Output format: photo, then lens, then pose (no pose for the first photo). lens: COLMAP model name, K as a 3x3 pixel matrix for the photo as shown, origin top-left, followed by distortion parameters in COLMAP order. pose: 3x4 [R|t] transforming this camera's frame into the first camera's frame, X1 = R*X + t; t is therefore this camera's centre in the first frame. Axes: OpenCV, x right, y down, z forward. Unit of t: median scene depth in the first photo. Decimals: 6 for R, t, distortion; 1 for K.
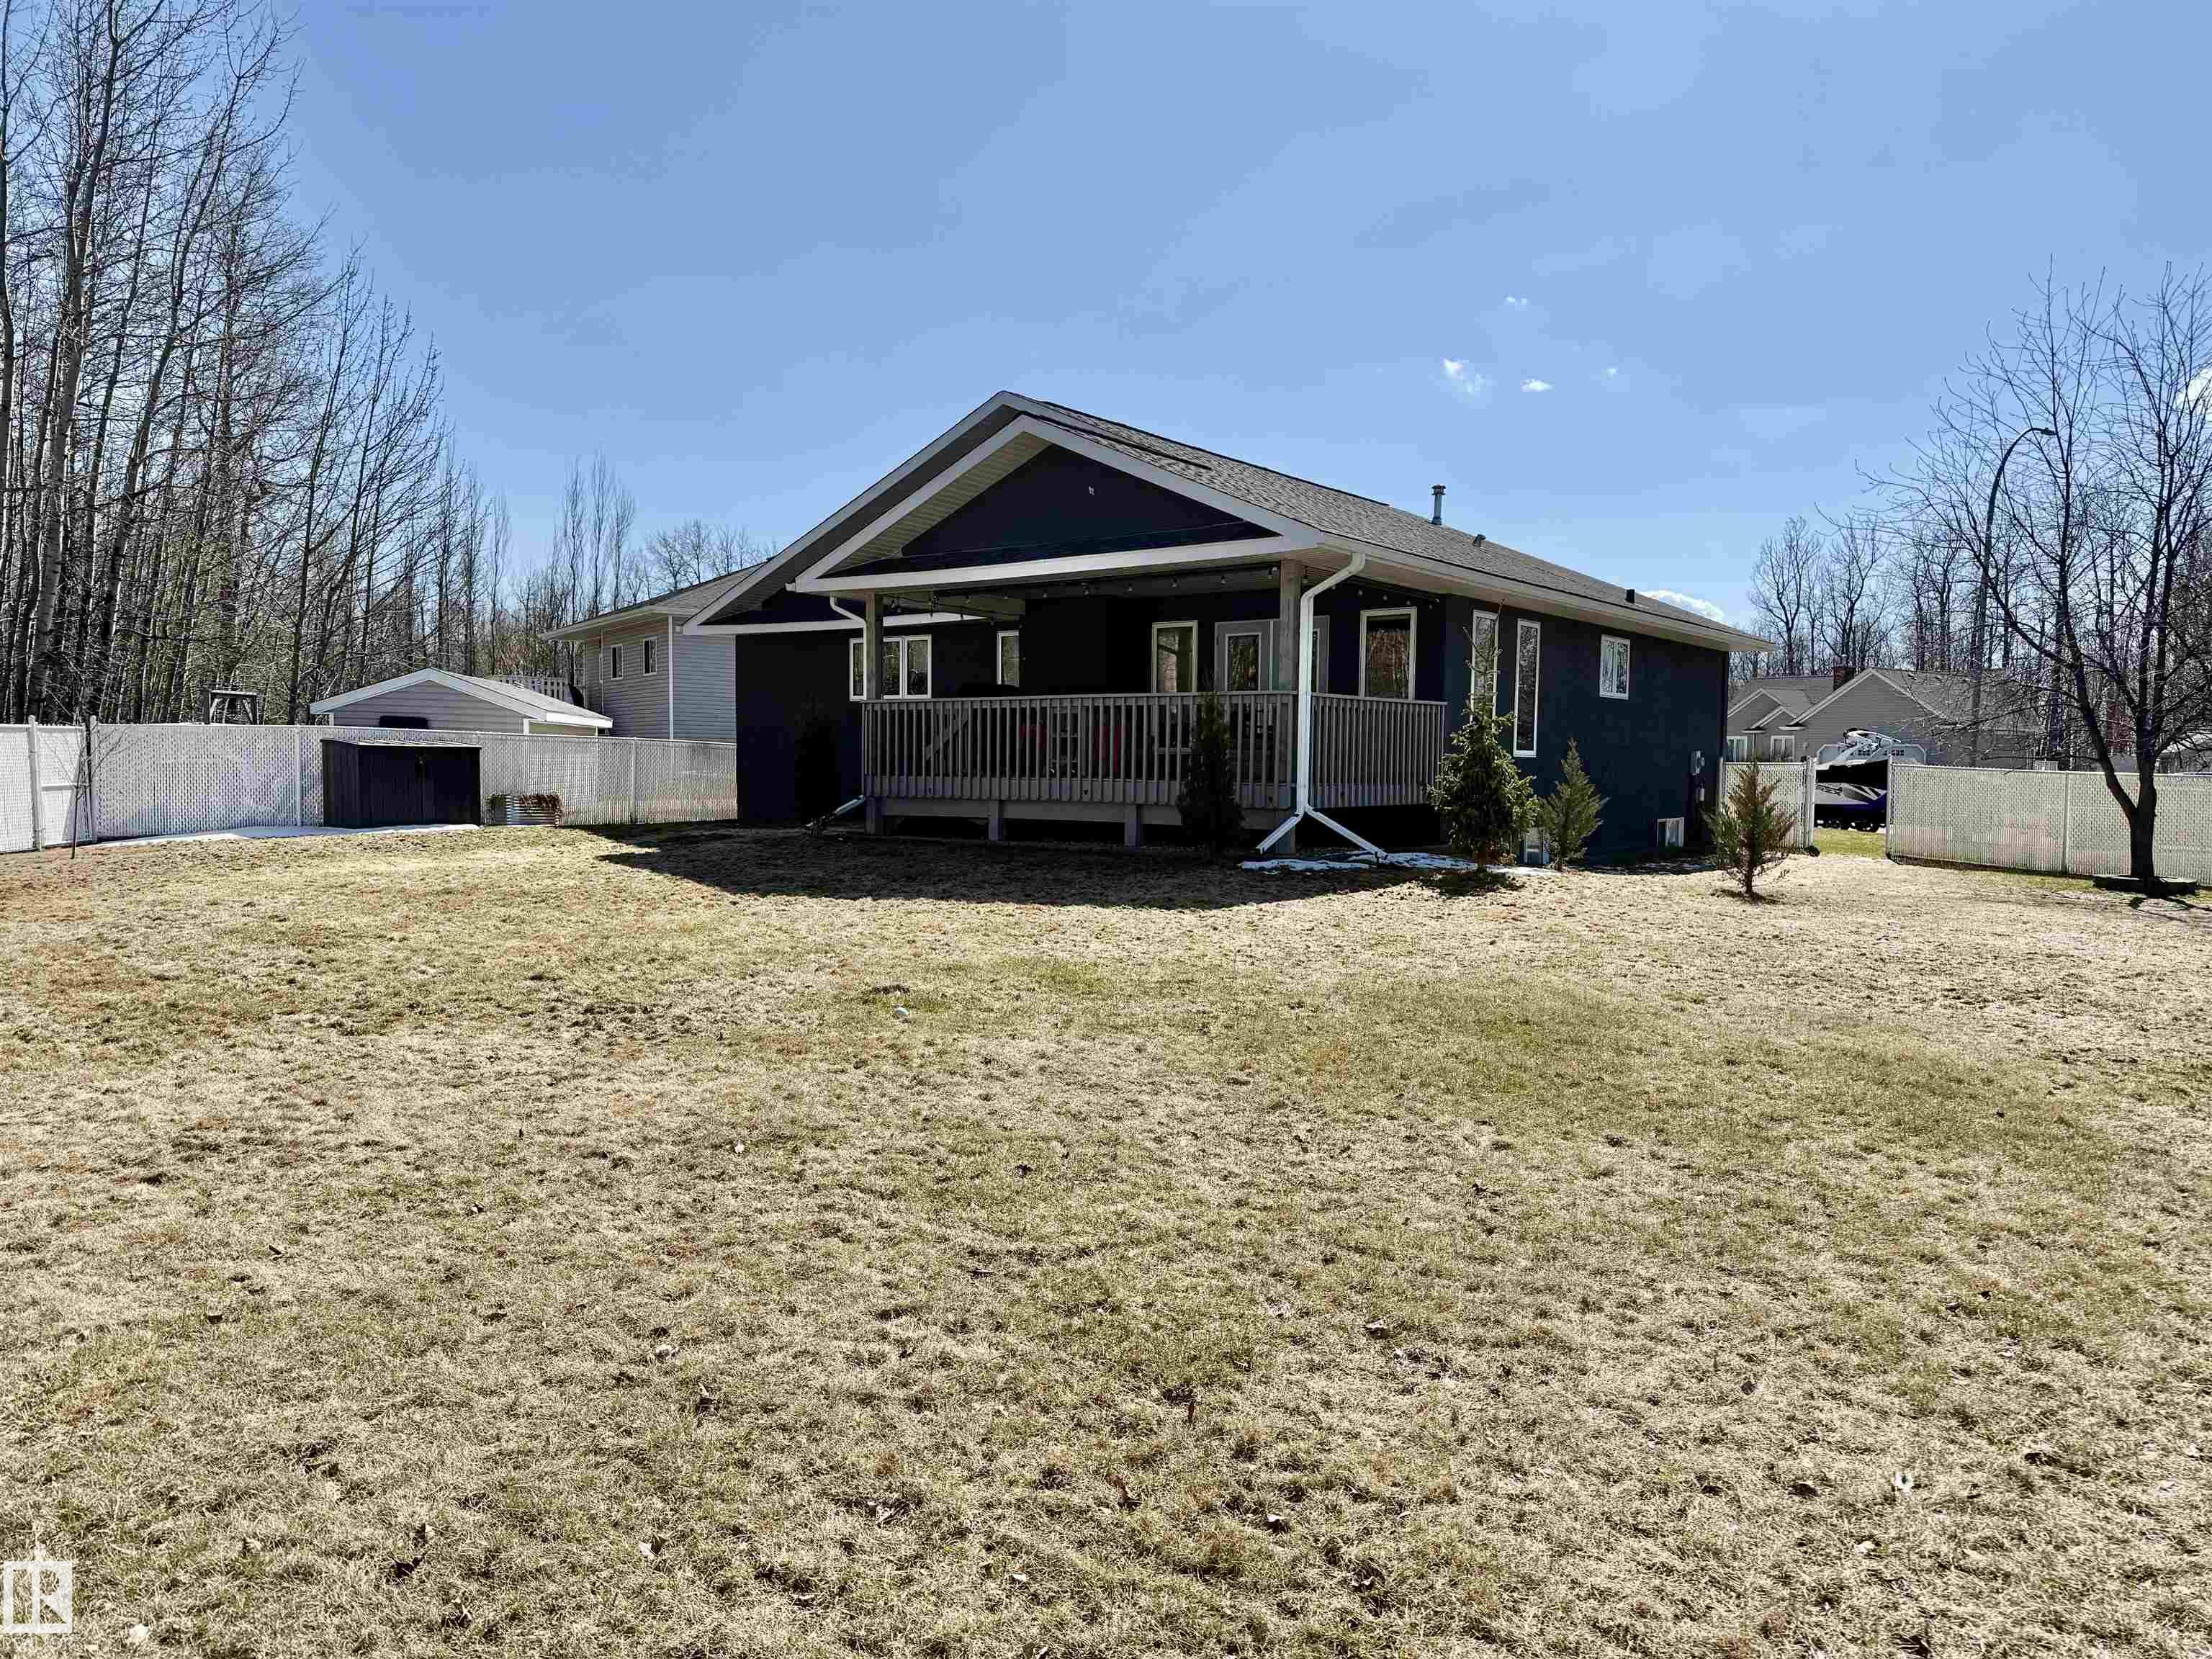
lens RADIAL K [[1519.8, 0, 1085.0], [0, 1519.8, 851.2], [0, 0, 1]] dist [0.029171, -0.026020]
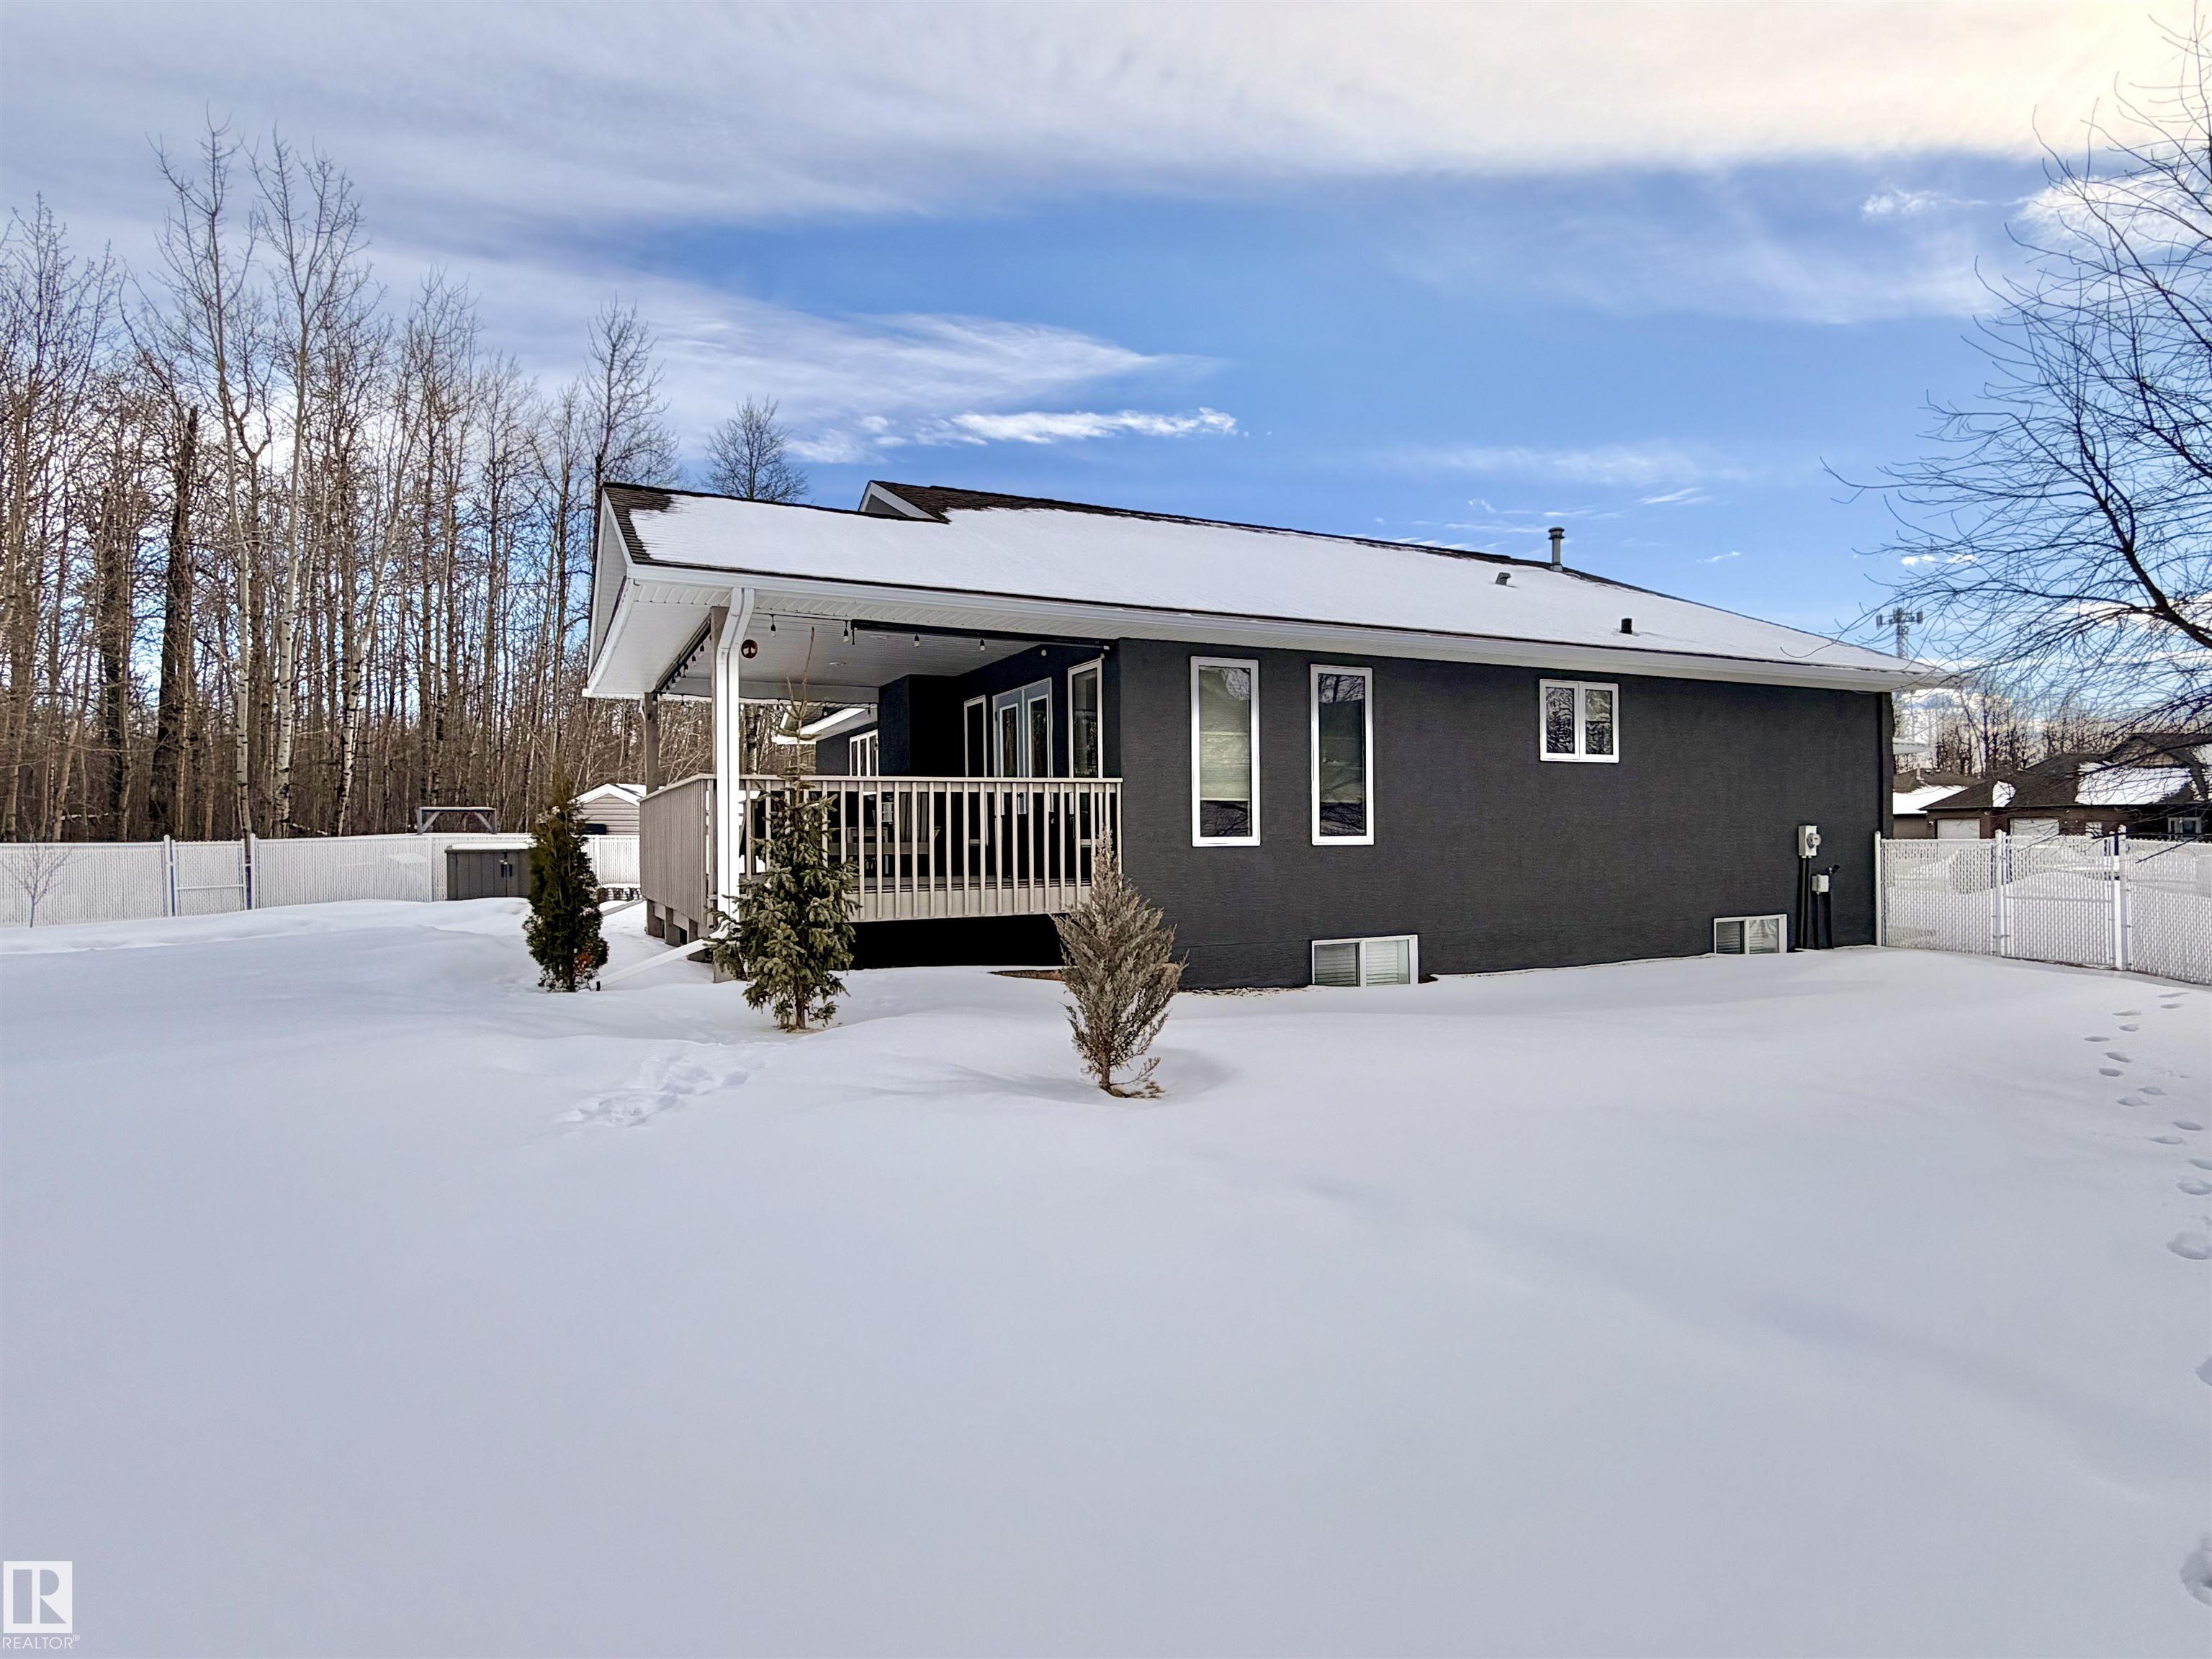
lens RADIAL K [[1198.2, 0, 1086.9], [0, 1198.2, 823.7], [0, 0, 1]] dist [-0.000565, -0.002652]
pose [[0.890752, -0.025128, -0.453795, 0.889727], [-0.007846, 0.997472, -0.070632, -0.057543], [0.454422, 0.066476, 0.888303, 0.822884]]
